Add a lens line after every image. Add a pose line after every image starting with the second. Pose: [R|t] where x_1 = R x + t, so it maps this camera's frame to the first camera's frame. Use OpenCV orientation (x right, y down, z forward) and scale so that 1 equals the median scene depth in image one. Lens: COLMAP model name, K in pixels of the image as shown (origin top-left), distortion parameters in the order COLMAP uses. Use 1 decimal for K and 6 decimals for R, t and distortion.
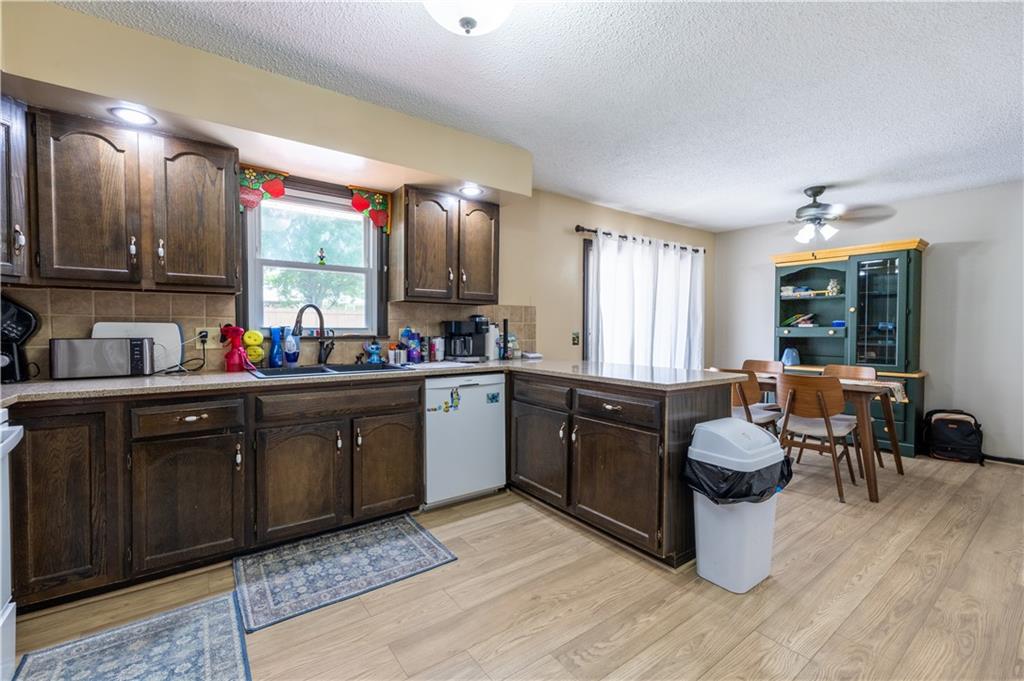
lens RADIAL K [[429.7, 0, 513.3], [0, 429.7, 340.4], [0, 0, 1]] dist [0.001948, 0.000302]
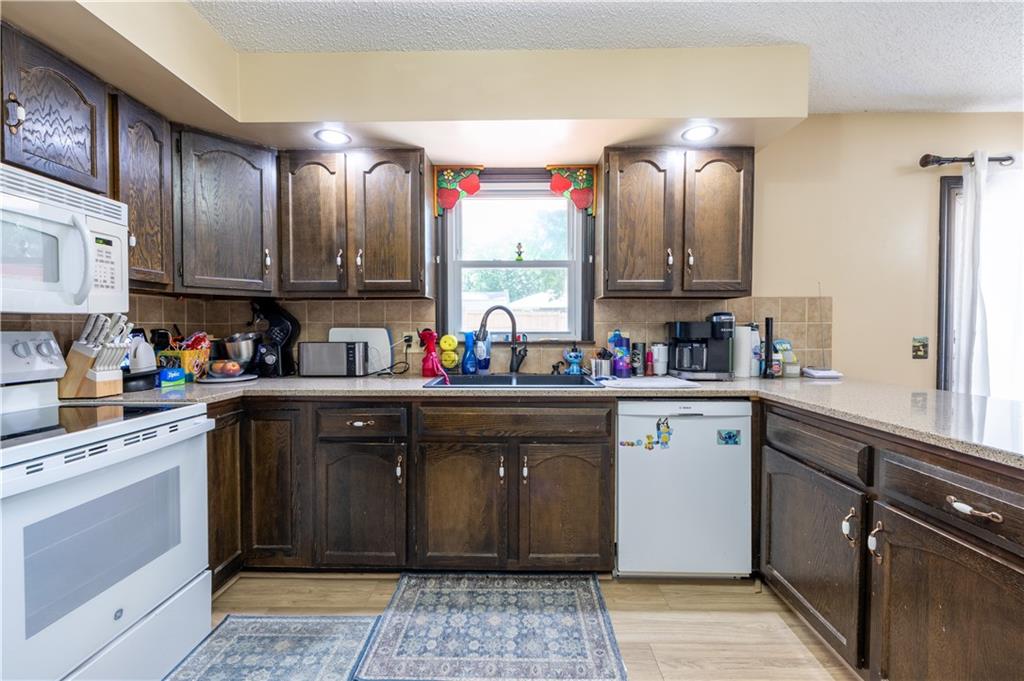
lens RADIAL K [[436.0, 0, 512.0], [0, 436.0, 340.5], [0, 0, 1]] dist [0.001455, 0.000243]
pose [[0.794949, 0.008445, -0.606618, 0.088947], [-0.012732, 0.999915, -0.002764, -0.008075], [0.606543, 0.009921, 0.794989, 0.253602]]
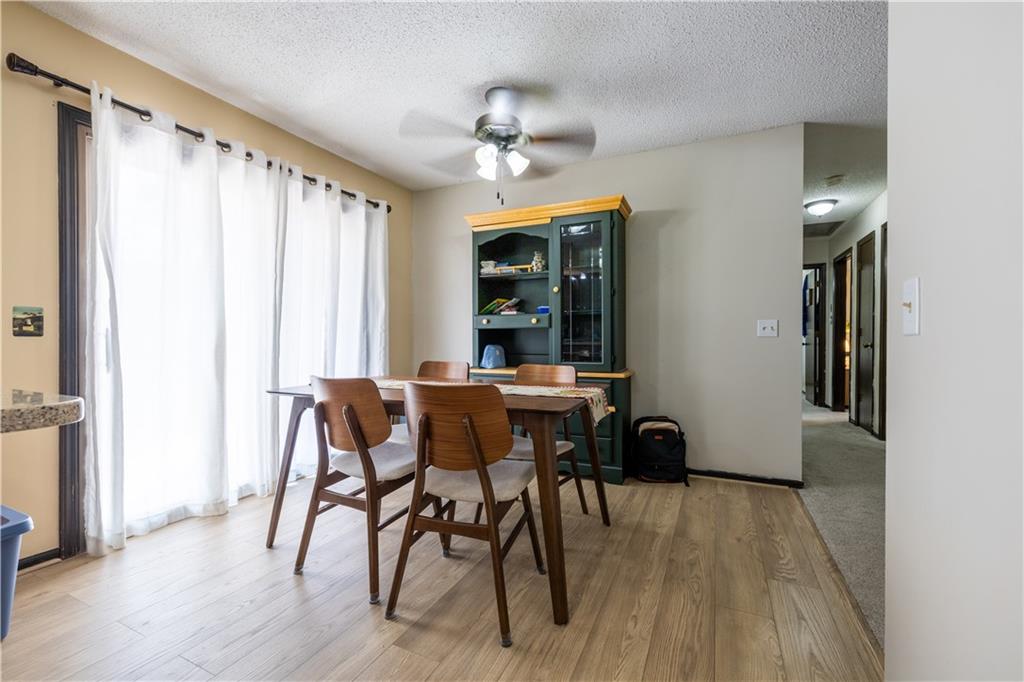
lens RADIAL K [[430.4, 0, 505.7], [0, 430.4, 340.8], [0, 0, 1]] dist [0.000721, 0.000090]
pose [[0.887822, -0.002850, 0.460178, 0.529796], [0.014658, 0.999649, -0.022089, 0.045445], [-0.459953, 0.026357, 0.887552, 0.550277]]
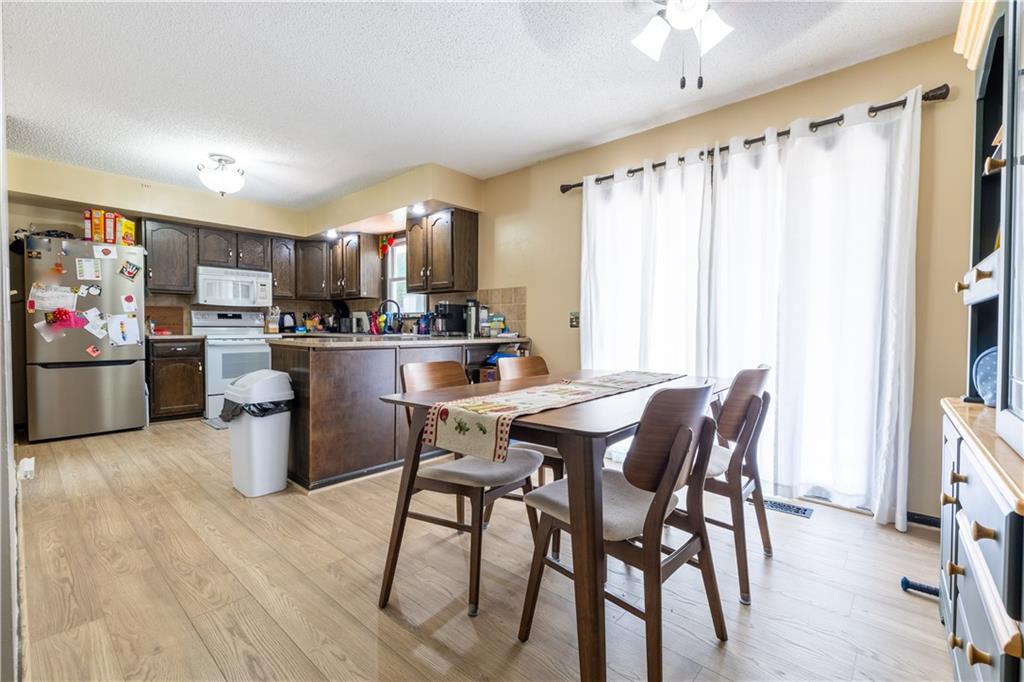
lens RADIAL K [[447.3, 0, 522.0], [0, 447.3, 339.9], [0, 0, 1]] dist [0.001744, 0.000313]
pose [[0.212902, 0.023614, -0.976788, 1.371822], [-0.032895, 0.999314, 0.016988, 0.033362], [0.976520, 0.028514, 0.213533, 1.014842]]
